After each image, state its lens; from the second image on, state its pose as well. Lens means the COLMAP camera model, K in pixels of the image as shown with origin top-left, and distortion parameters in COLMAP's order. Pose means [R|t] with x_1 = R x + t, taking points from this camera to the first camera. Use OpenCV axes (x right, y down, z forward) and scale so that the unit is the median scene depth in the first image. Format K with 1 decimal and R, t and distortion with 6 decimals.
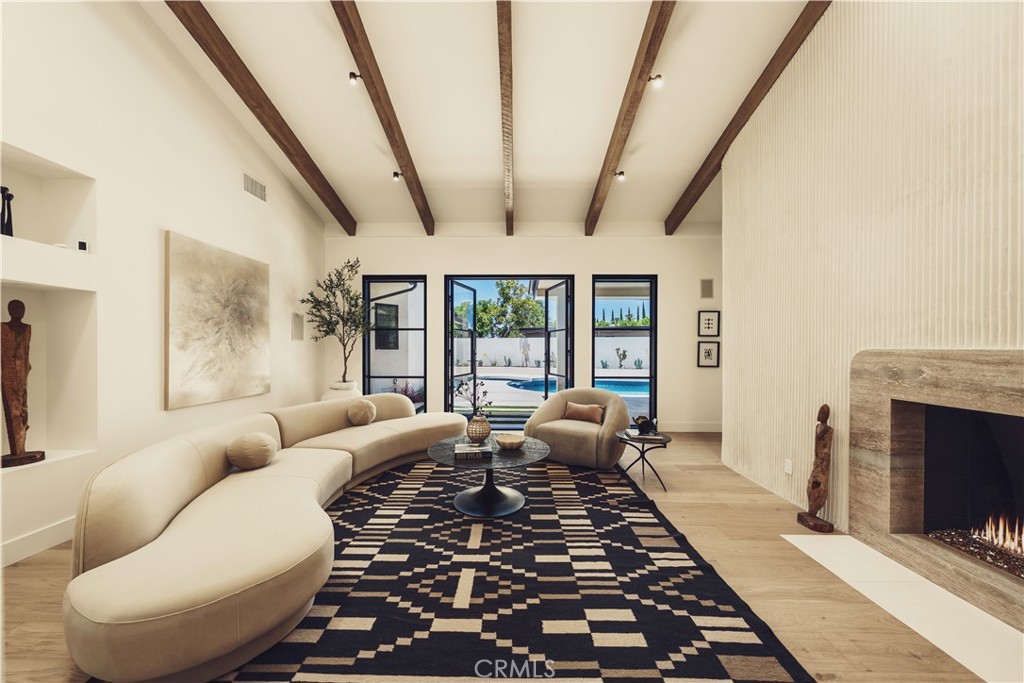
lens RADIAL K [[356.6, 0, 507.3], [0, 356.6, 348.2], [0, 0, 1]] dist [-0.002235, 0.000119]
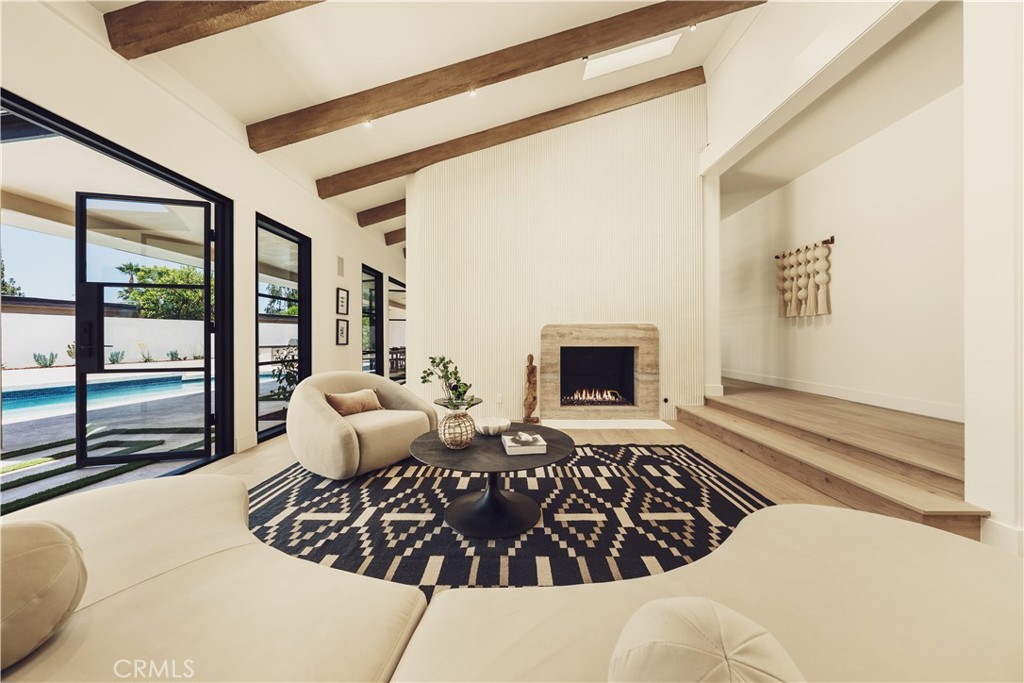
lens RADIAL K [[356.6, 0, 509.1], [0, 356.6, 337.0], [0, 0, 1]] dist [-0.002235, 0.000119]
pose [[-0.019500, 0.002847, 0.999806, -1.094669], [0.005318, 0.999982, -0.002744, 0.086318], [-0.999796, 0.005264, -0.019514, 1.336452]]
